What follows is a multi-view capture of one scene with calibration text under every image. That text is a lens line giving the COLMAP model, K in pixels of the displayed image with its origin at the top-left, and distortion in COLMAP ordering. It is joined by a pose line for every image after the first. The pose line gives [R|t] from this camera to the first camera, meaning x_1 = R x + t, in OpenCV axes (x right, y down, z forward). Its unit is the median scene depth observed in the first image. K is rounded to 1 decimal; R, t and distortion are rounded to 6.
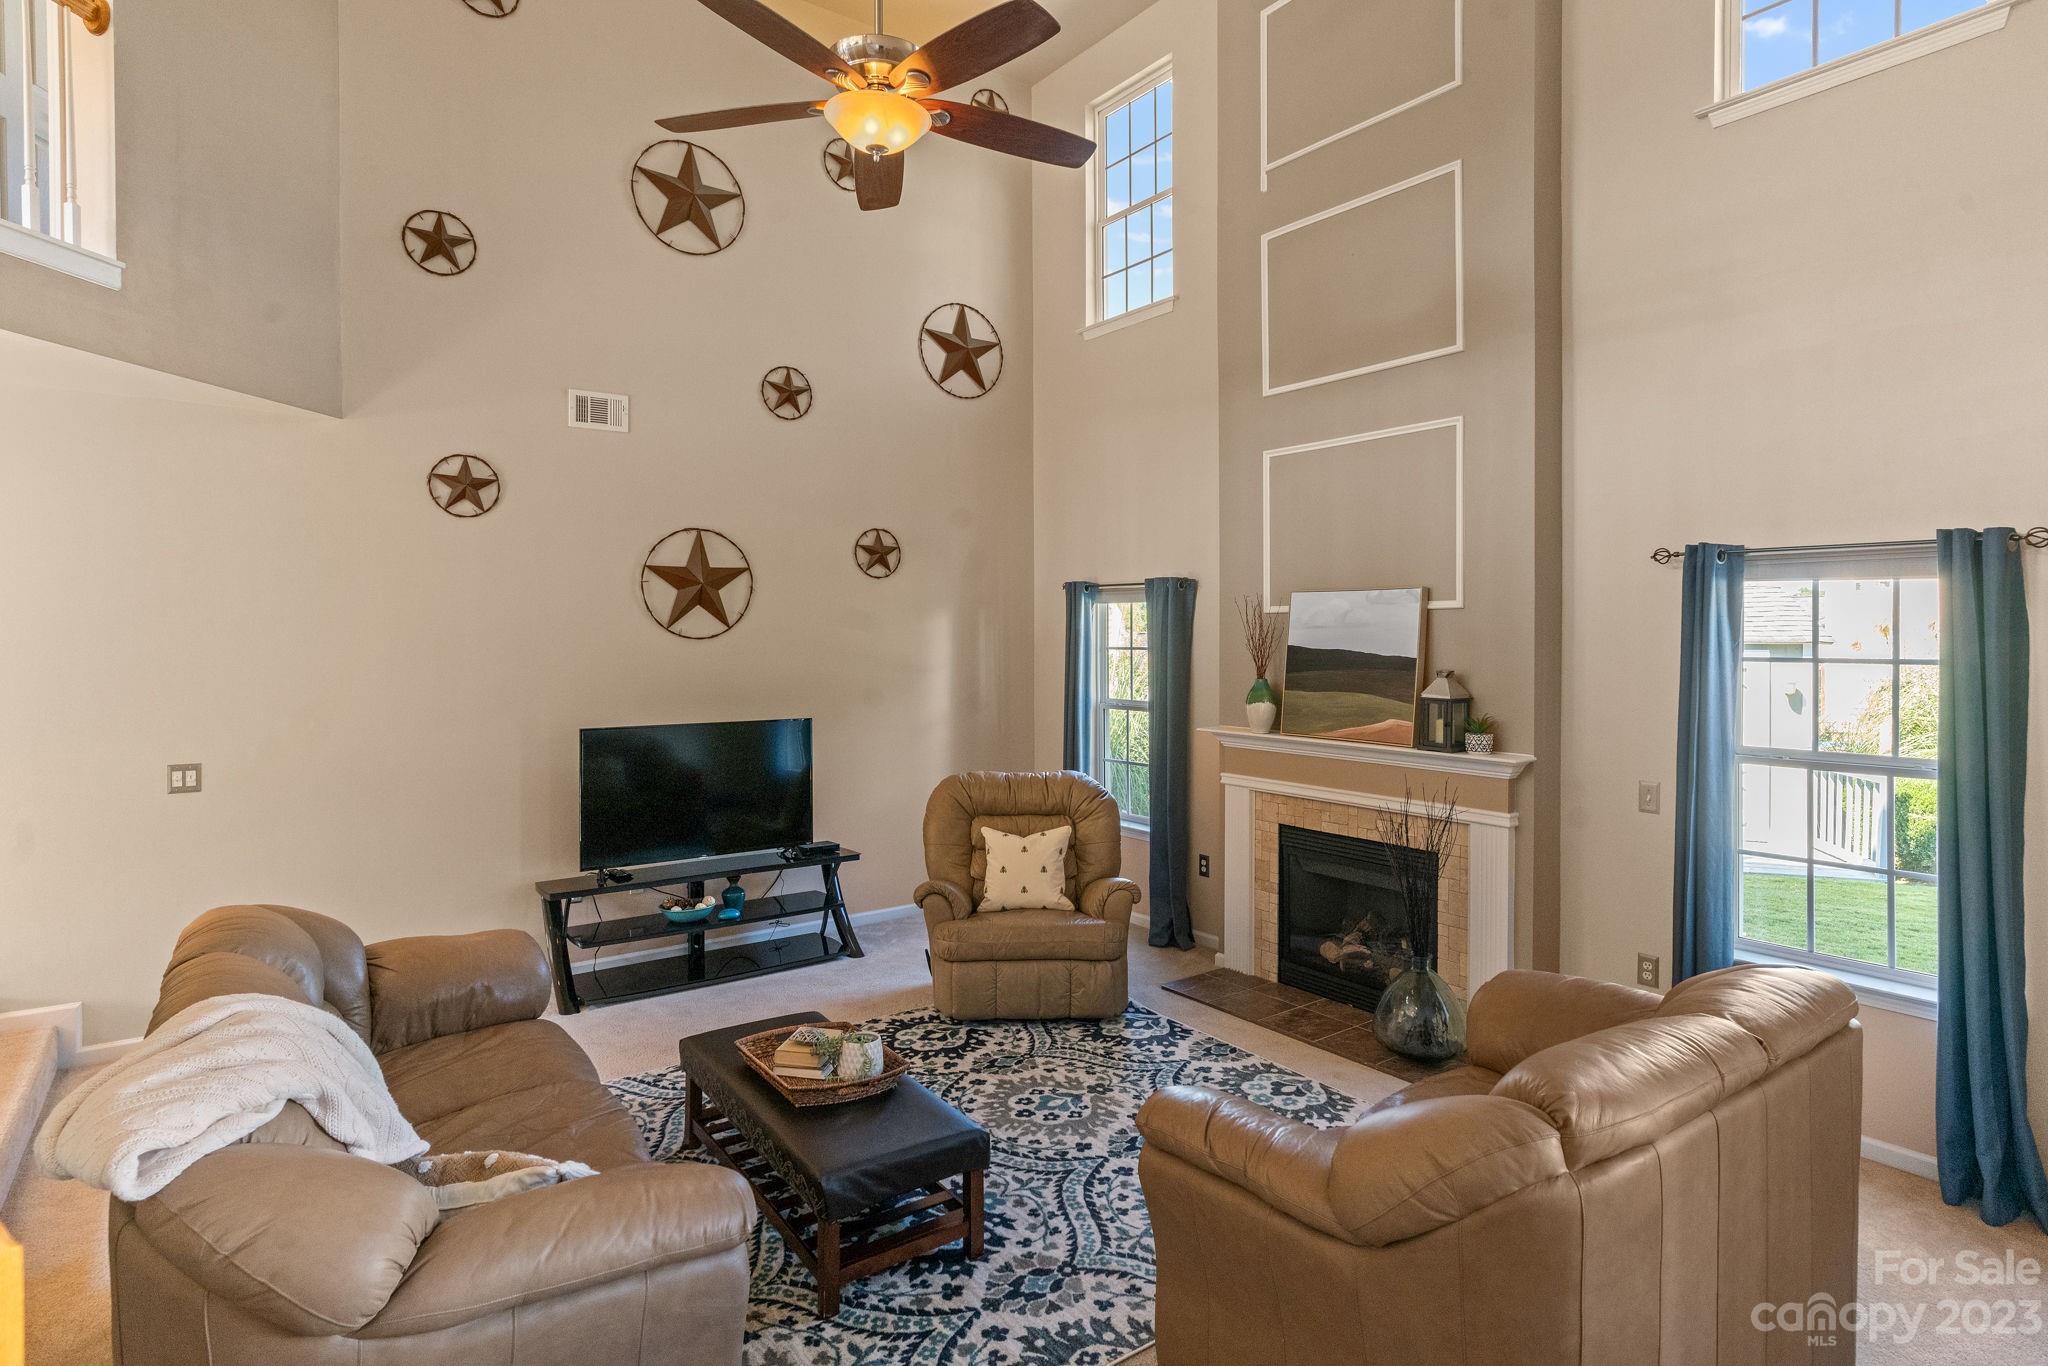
lens RADIAL K [[1042.2, 0, 1024.3], [0, 1042.2, 637.2], [0, 0, 1]] dist [-0.002664, 0.000603]
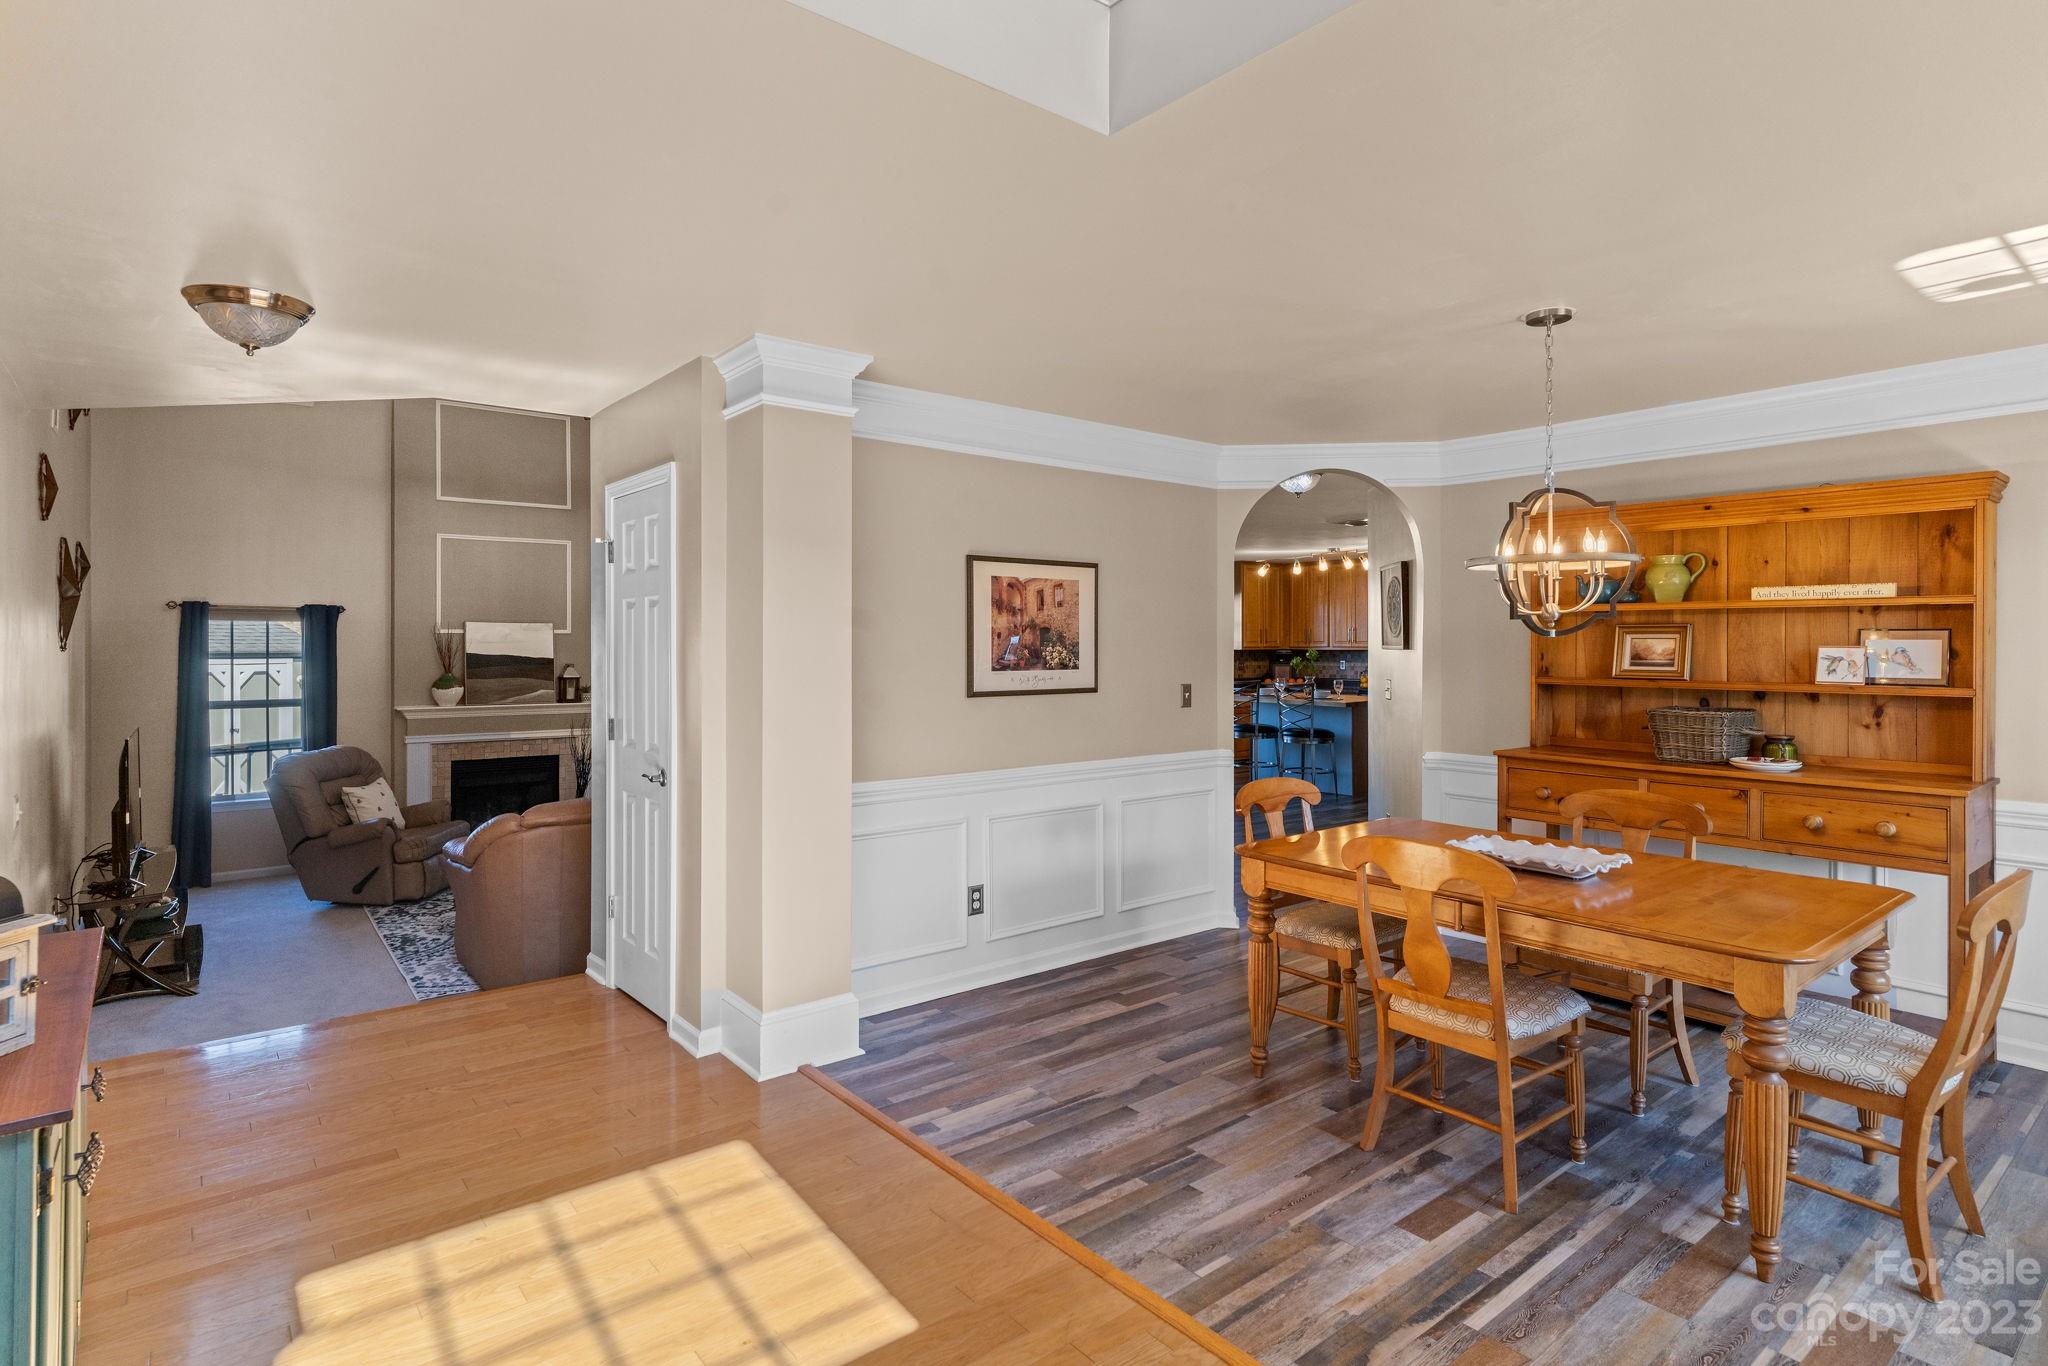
lens RADIAL K [[1042.2, 0, 1024.3], [0, 1042.2, 637.2], [0, 0, 1]] dist [-0.002664, 0.000603]
pose [[-0.026553, 0.005803, 0.999631, -1.638074], [-0.000682, 0.999983, -0.005823, -0.010237], [-0.999647, -0.000837, -0.026549, 0.151703]]
